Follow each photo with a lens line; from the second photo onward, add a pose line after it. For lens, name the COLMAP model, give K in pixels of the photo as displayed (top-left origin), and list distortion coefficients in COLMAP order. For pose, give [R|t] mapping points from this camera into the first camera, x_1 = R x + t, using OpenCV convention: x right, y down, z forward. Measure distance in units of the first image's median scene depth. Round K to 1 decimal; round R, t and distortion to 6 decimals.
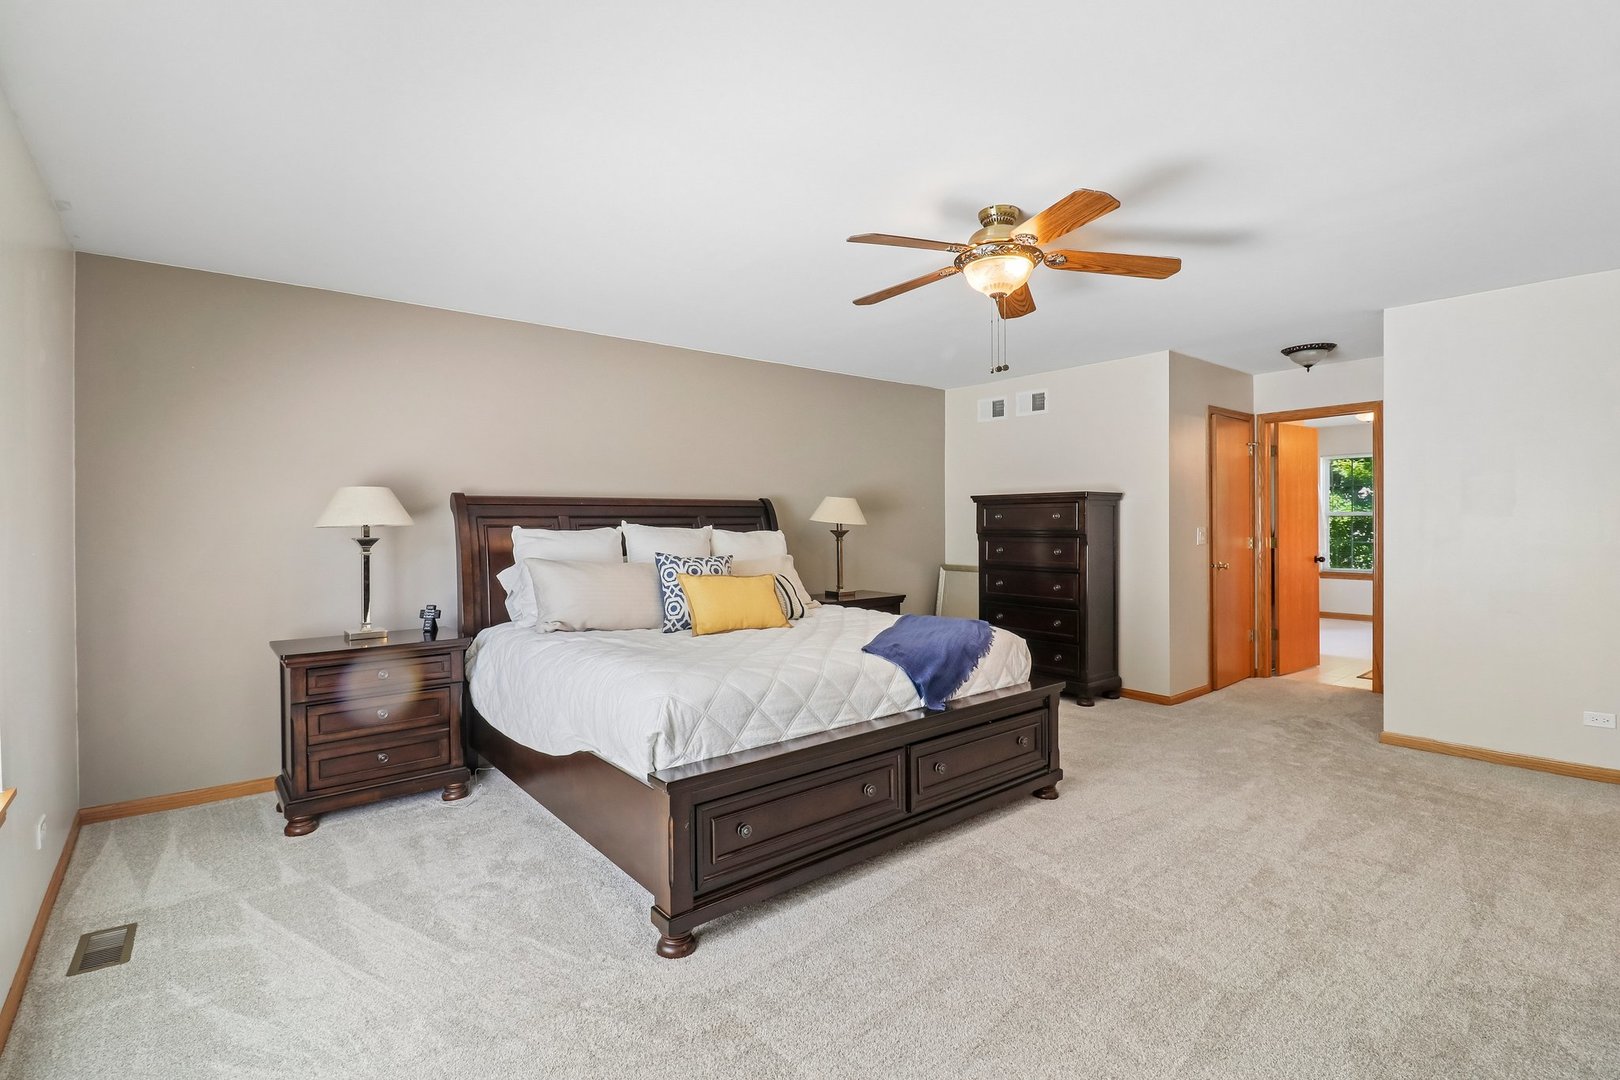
lens RADIAL K [[760.0, 0, 807.2], [0, 760.0, 525.9], [0, 0, 1]] dist [-0.043341, -0.000053]
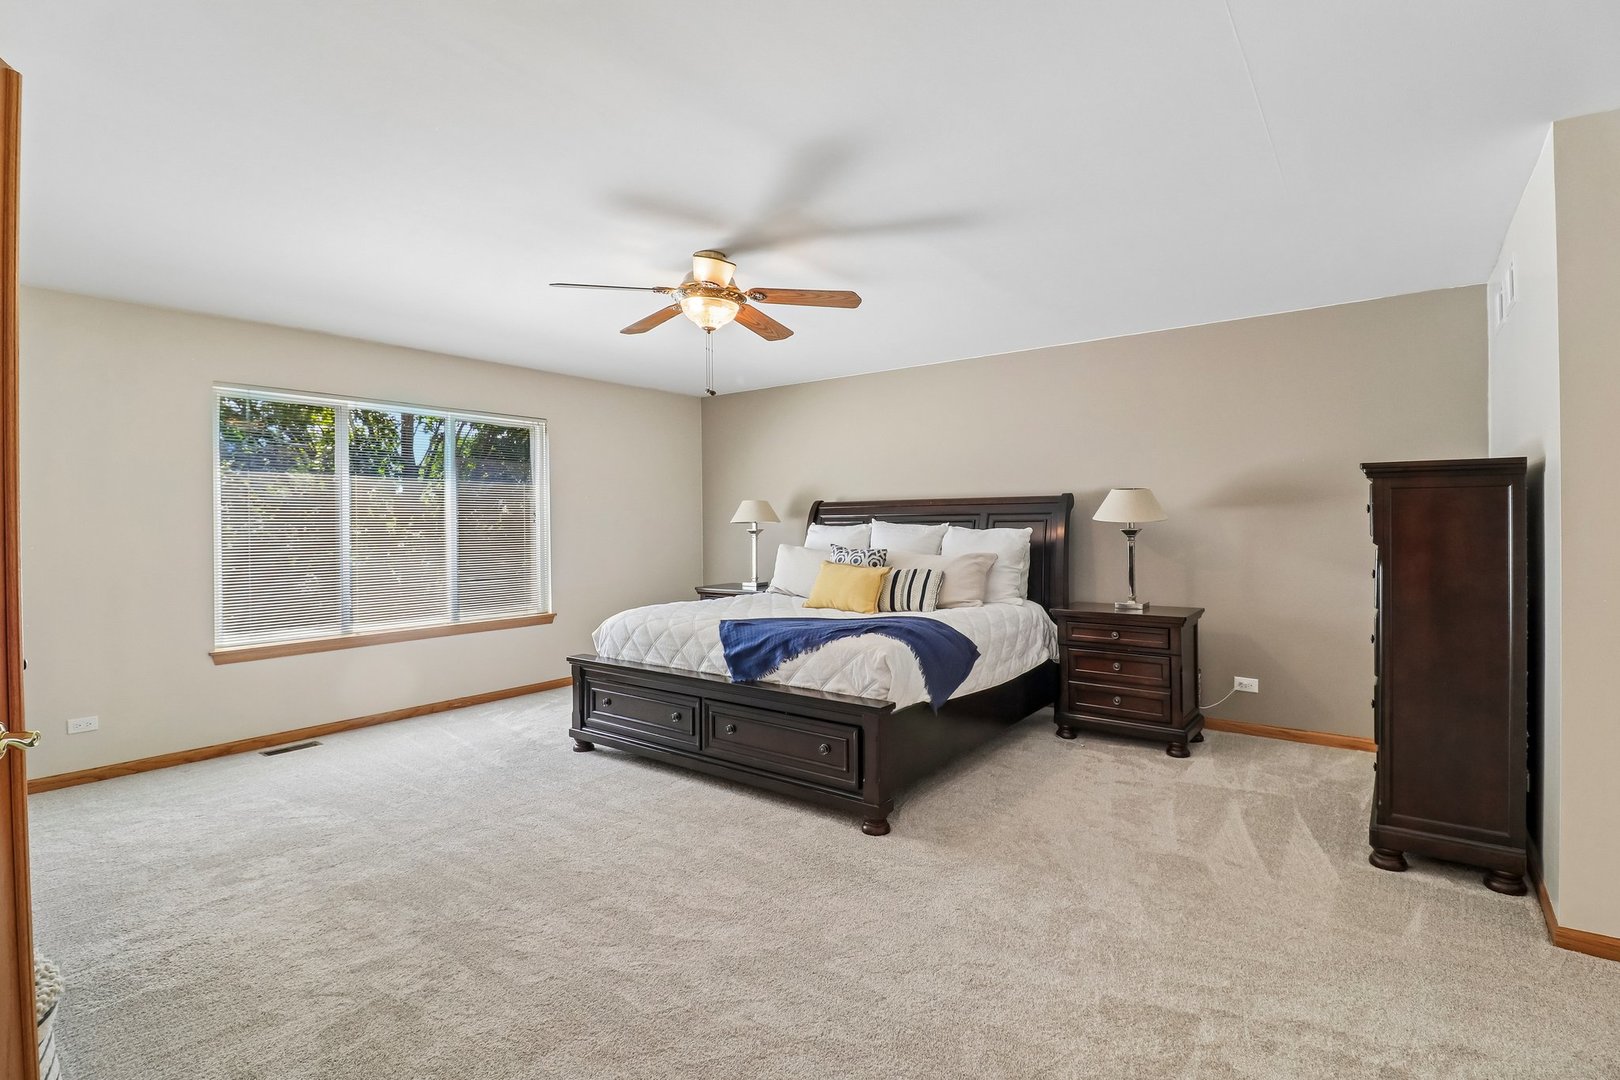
lens RADIAL K [[760.0, 0, 807.2], [0, 760.0, 525.9], [0, 0, 1]] dist [-0.043341, -0.000053]
pose [[0.225103, 0.007042, -0.974309, 1.290020], [0.005032, 0.999952, 0.008390, -0.008904], [0.974322, -0.006791, 0.225057, 0.808316]]
